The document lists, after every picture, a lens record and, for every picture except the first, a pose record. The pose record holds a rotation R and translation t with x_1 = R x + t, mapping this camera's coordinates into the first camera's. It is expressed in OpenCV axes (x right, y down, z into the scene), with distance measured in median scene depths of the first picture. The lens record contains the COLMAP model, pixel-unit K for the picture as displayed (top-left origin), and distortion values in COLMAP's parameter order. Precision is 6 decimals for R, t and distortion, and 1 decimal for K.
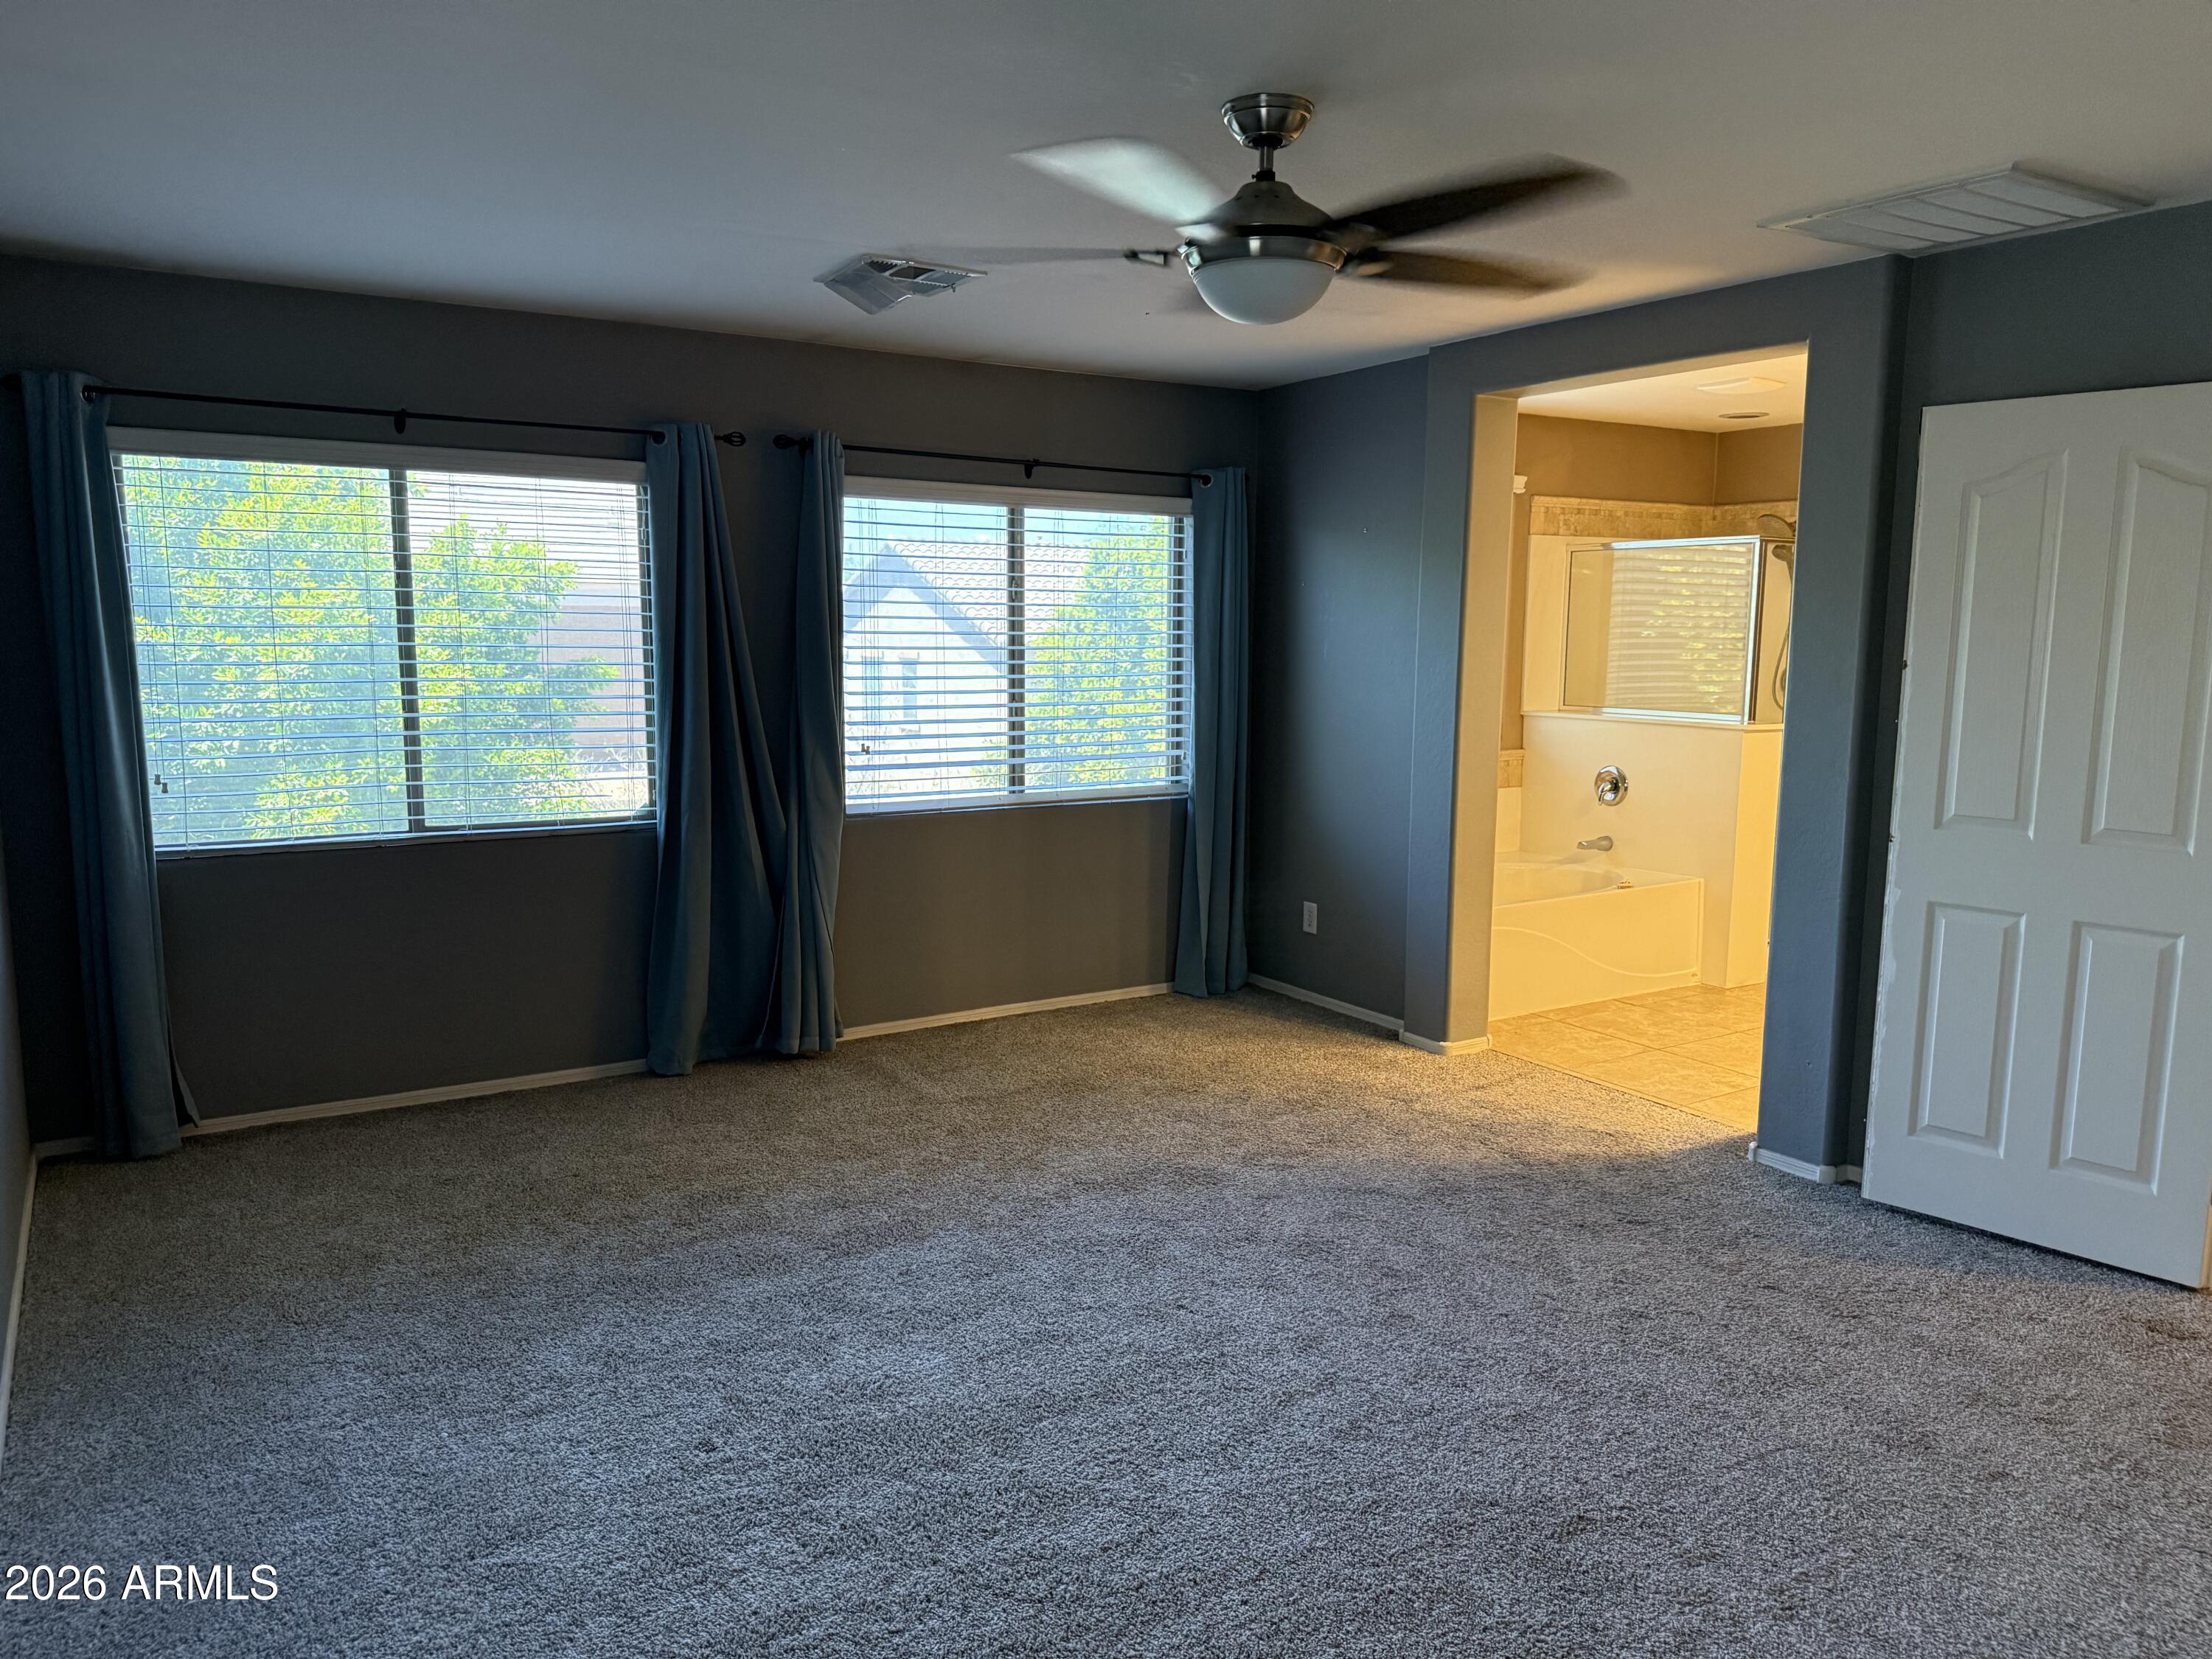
lens RADIAL K [[1525.7, 0, 1106.0], [0, 1525.7, 829.5], [0, 0, 1]] dist [0.174010, -0.000485]
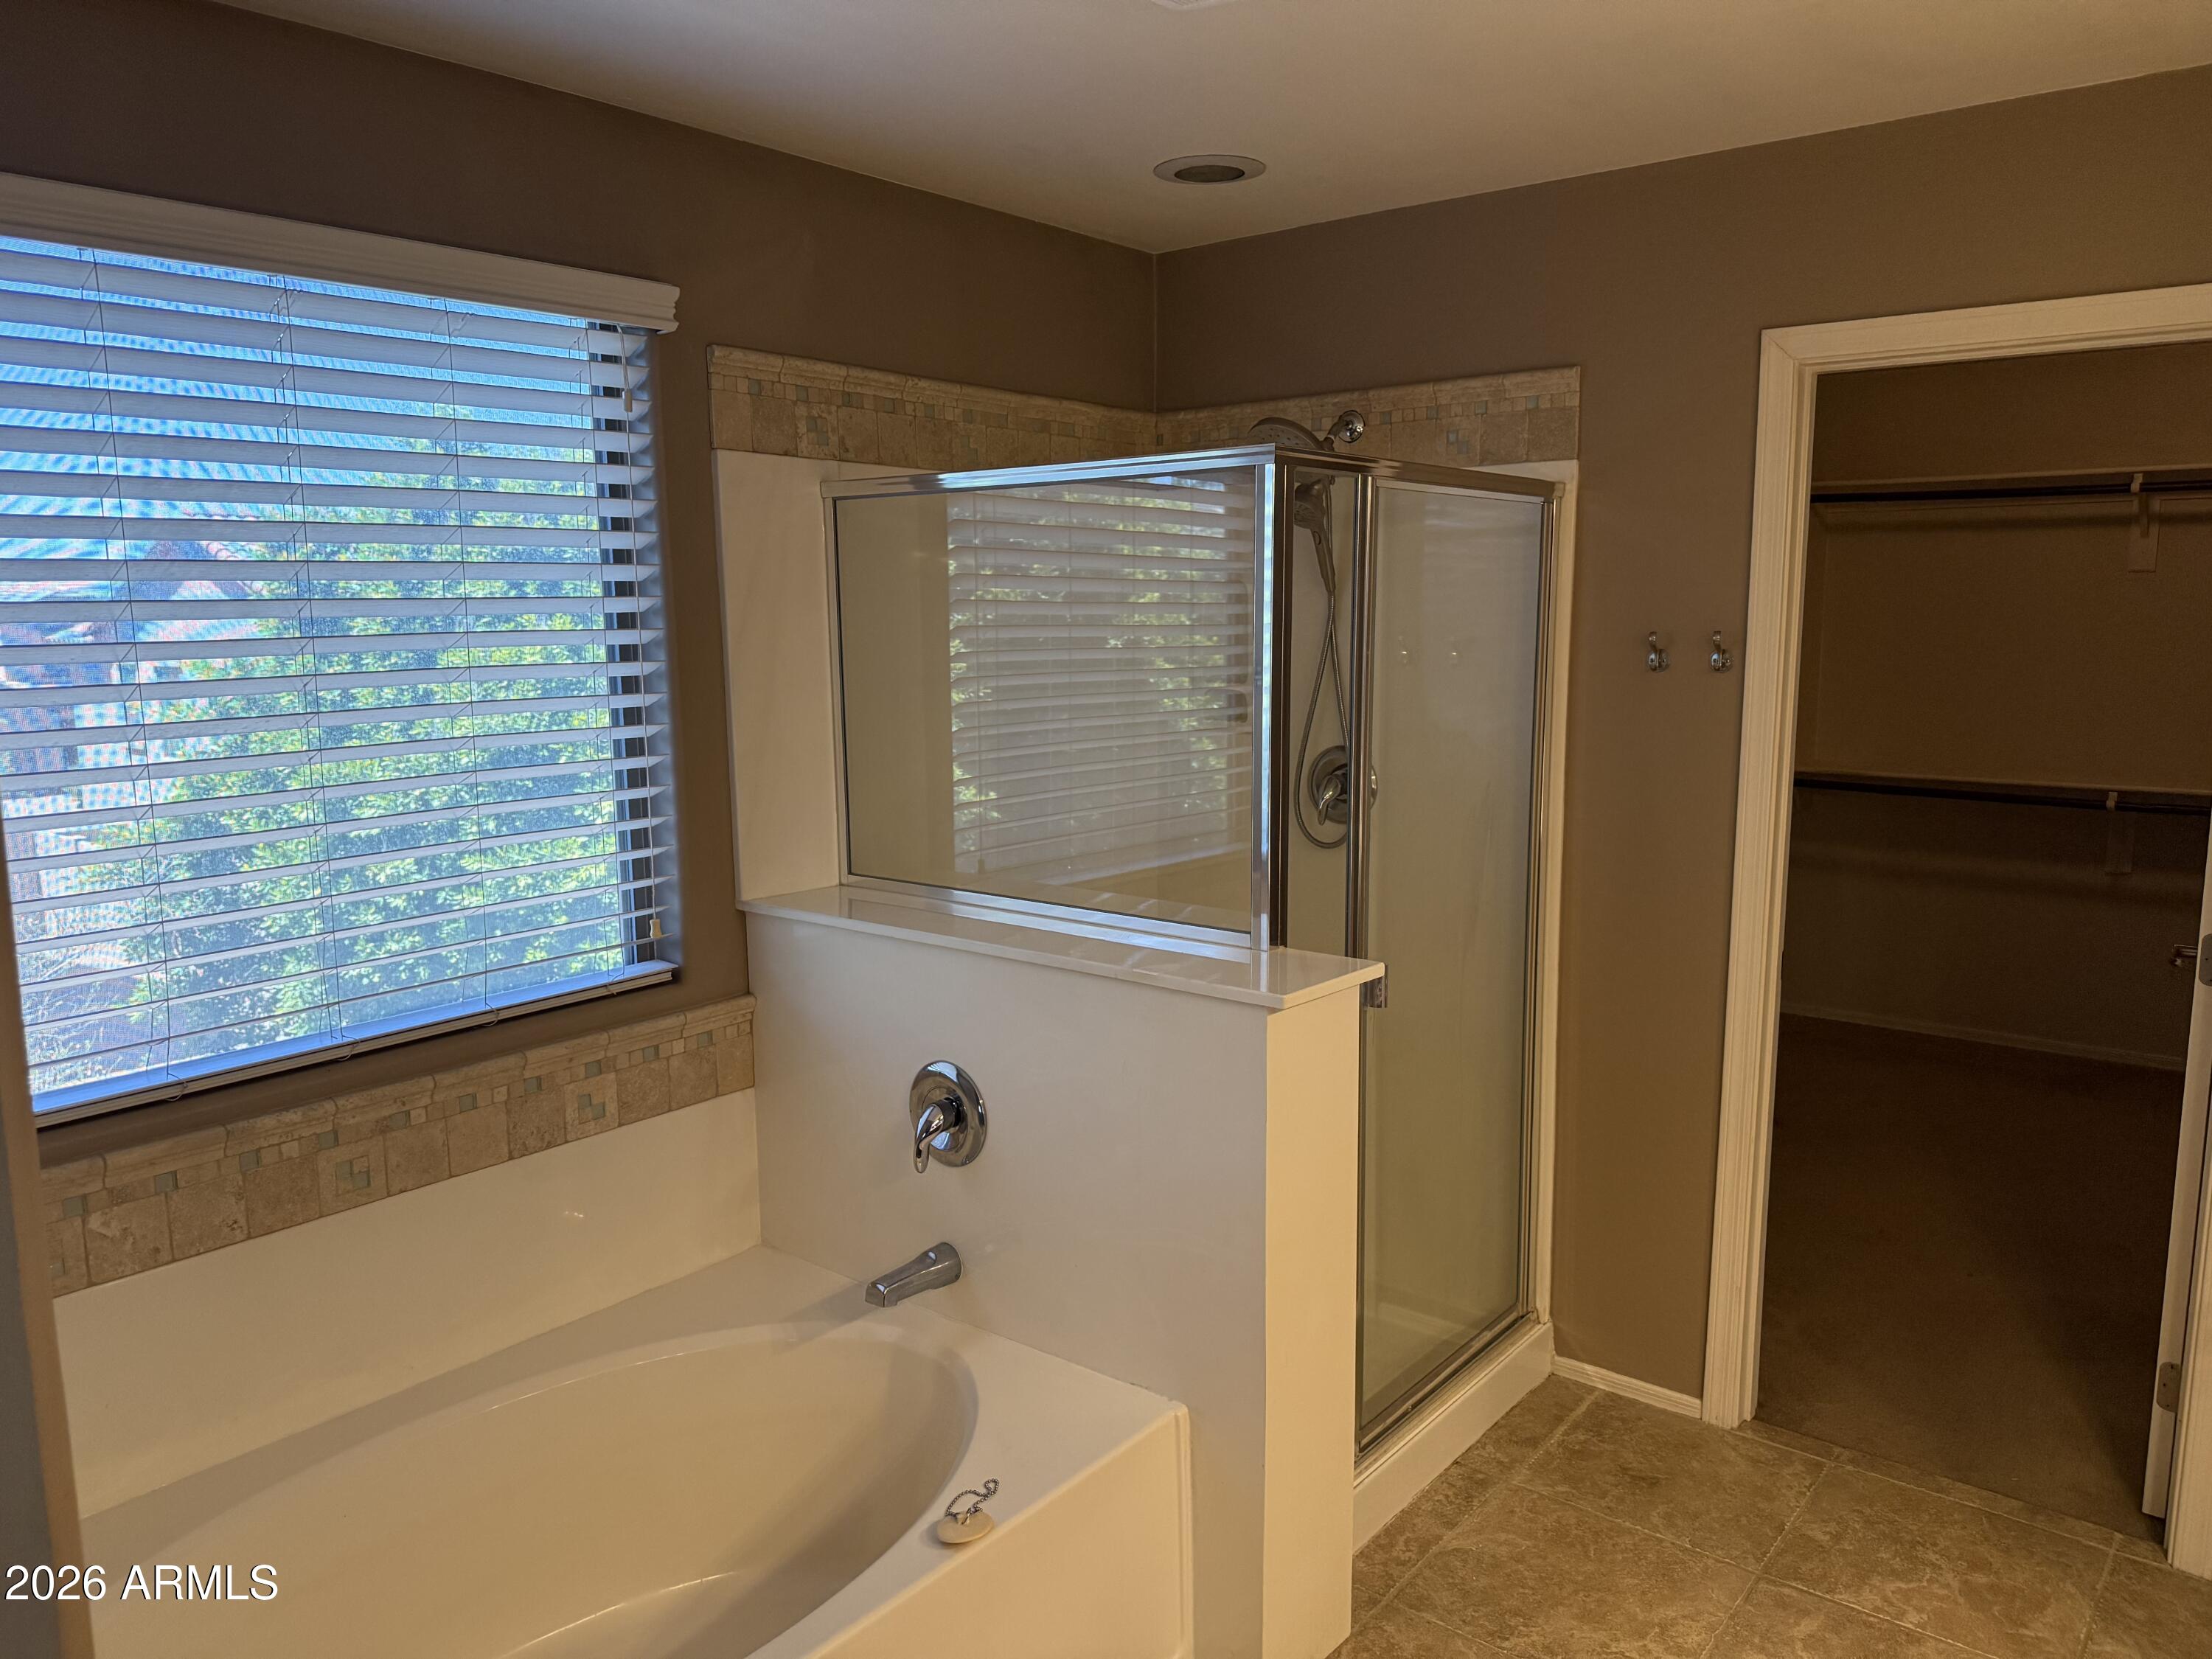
lens RADIAL K [[1620.1, 0, 1106.0], [0, 1620.1, 829.5], [0, 0, 1]] dist [-0.002665, -0.000740]
pose [[0.953285, -0.051396, 0.297669, 0.236739], [0.050669, 0.998664, 0.010166, -0.094291], [-0.297794, 0.005391, 0.954615, 0.583076]]
